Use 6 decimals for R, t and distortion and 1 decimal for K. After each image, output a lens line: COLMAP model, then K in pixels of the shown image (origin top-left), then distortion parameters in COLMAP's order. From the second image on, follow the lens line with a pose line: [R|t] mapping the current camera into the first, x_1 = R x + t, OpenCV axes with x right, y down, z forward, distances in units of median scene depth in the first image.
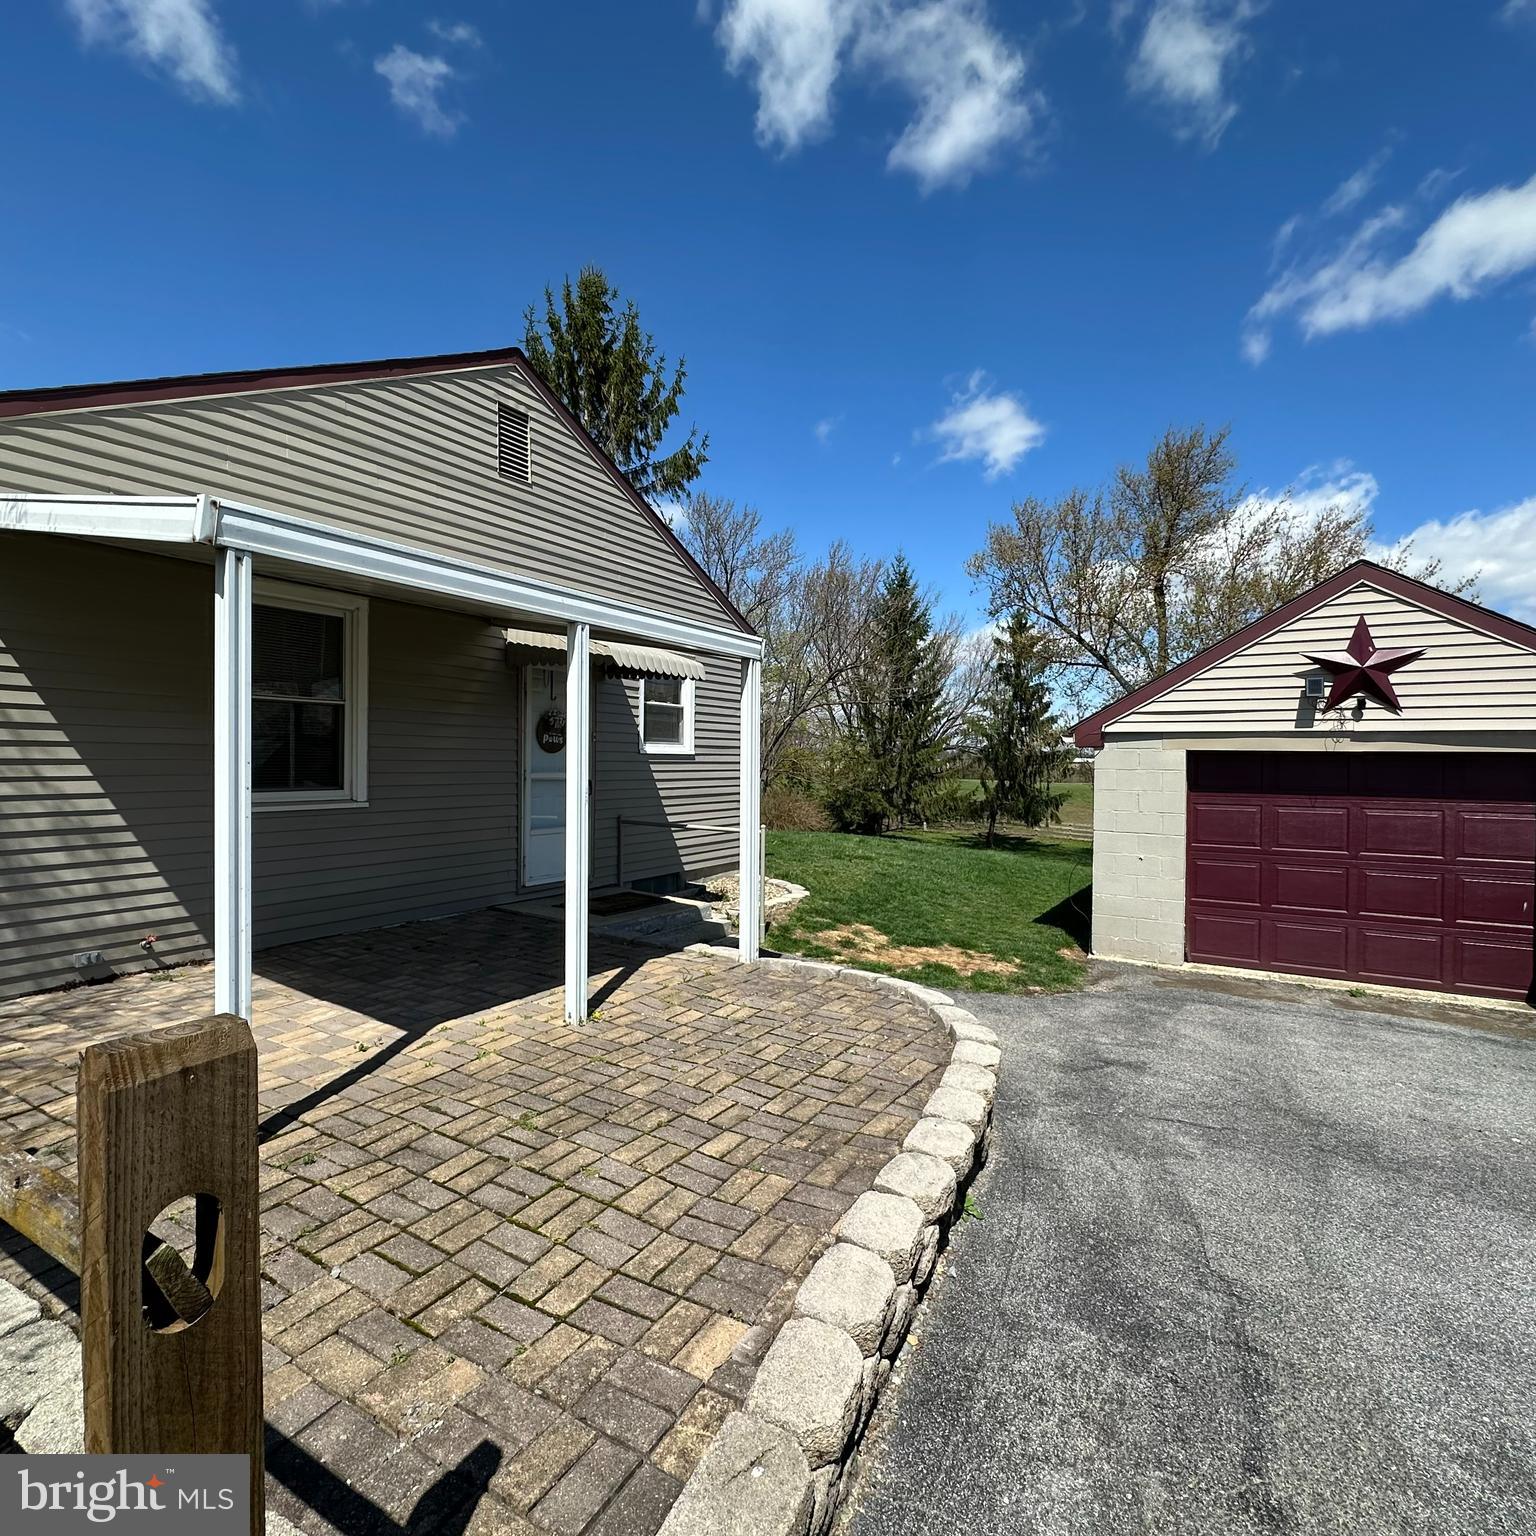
lens RADIAL K [[813.2, 0, 767.0], [0, 813.2, 765.8], [0, 0, 1]] dist [-0.003916, -0.000068]
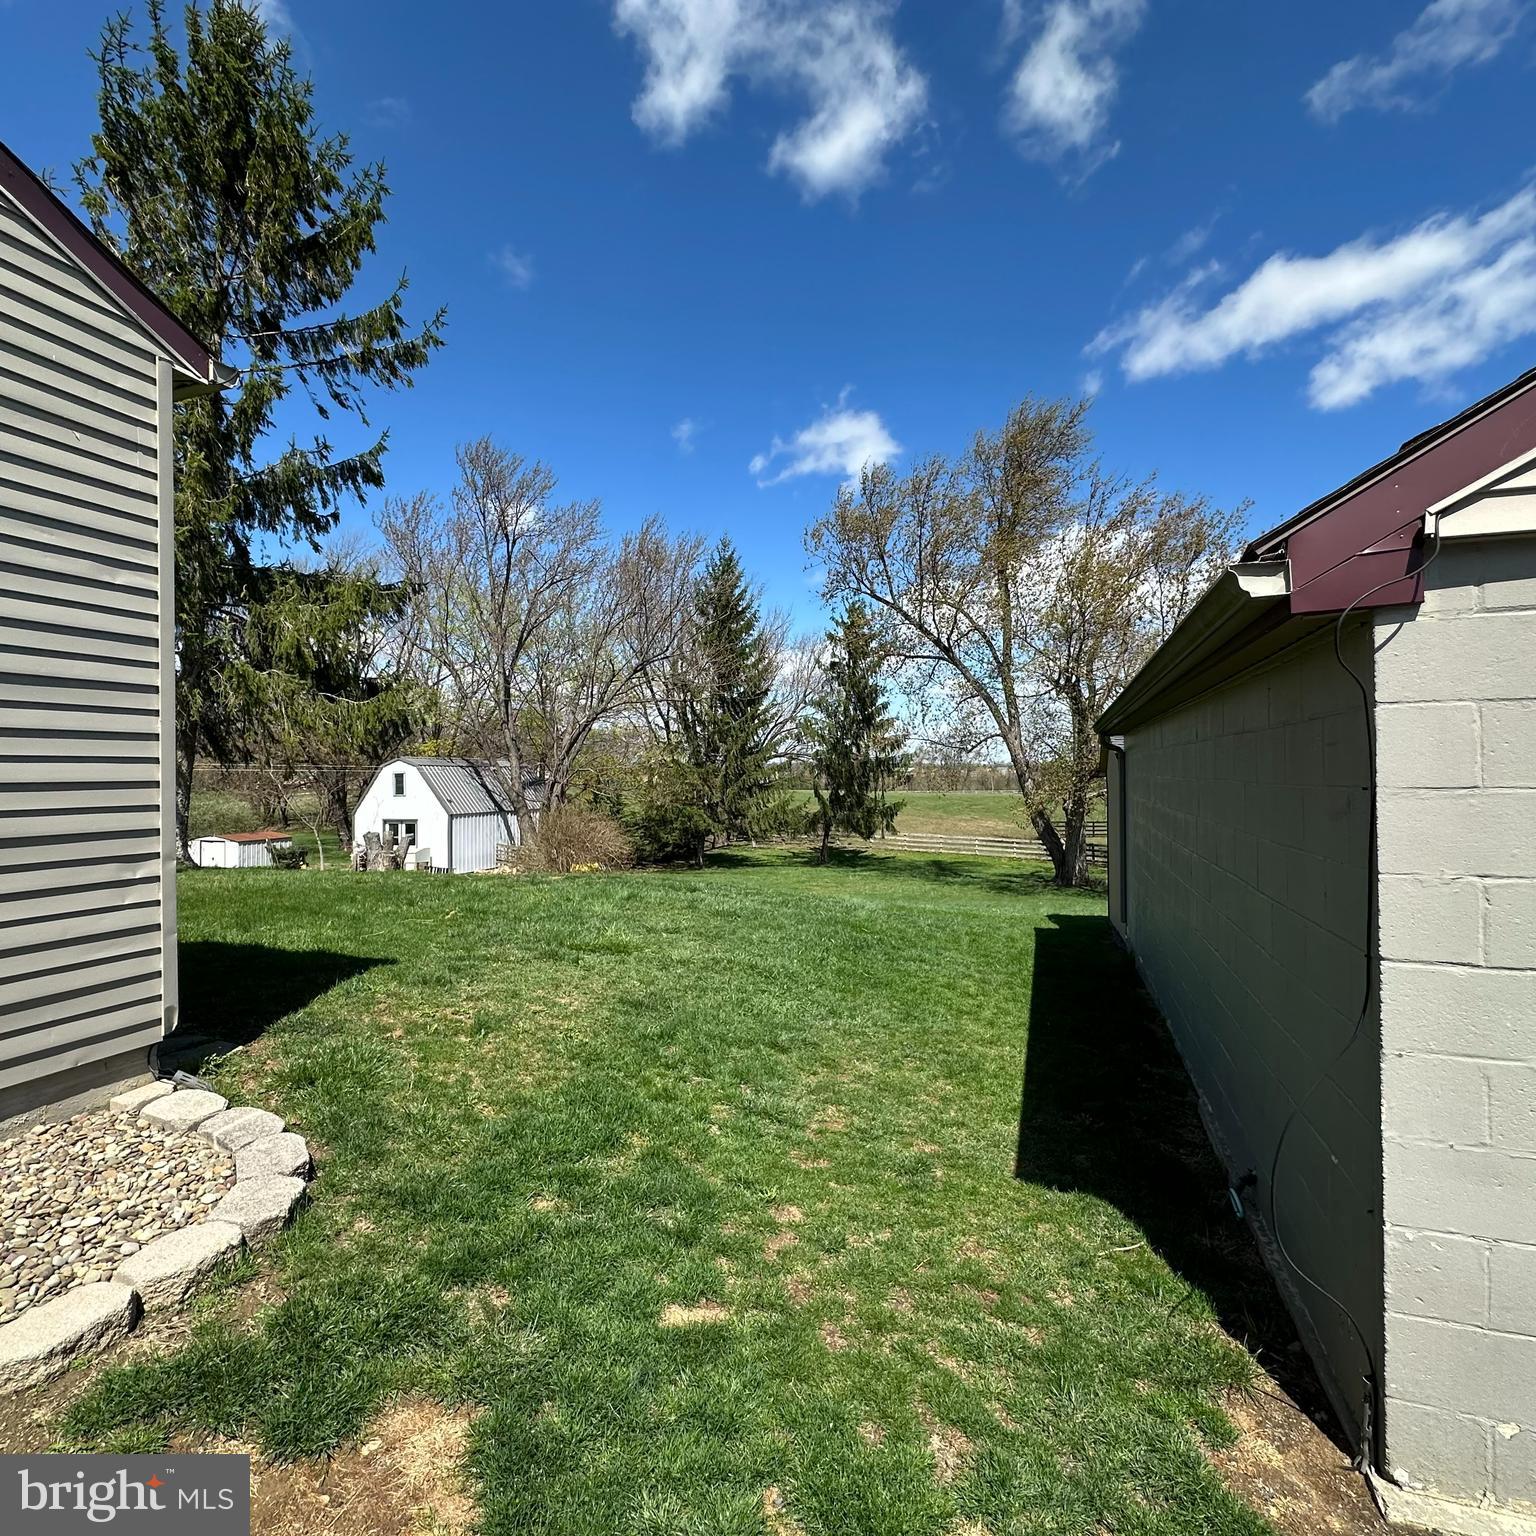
lens RADIAL K [[813.2, 0, 767.0], [0, 813.2, 765.8], [0, 0, 1]] dist [-0.003916, -0.000068]
pose [[0.977854, -0.014847, 0.208761, 0.150218], [0.018229, 0.999732, -0.014288, 0.019093], [-0.208493, 0.017777, 0.977862, 0.774243]]
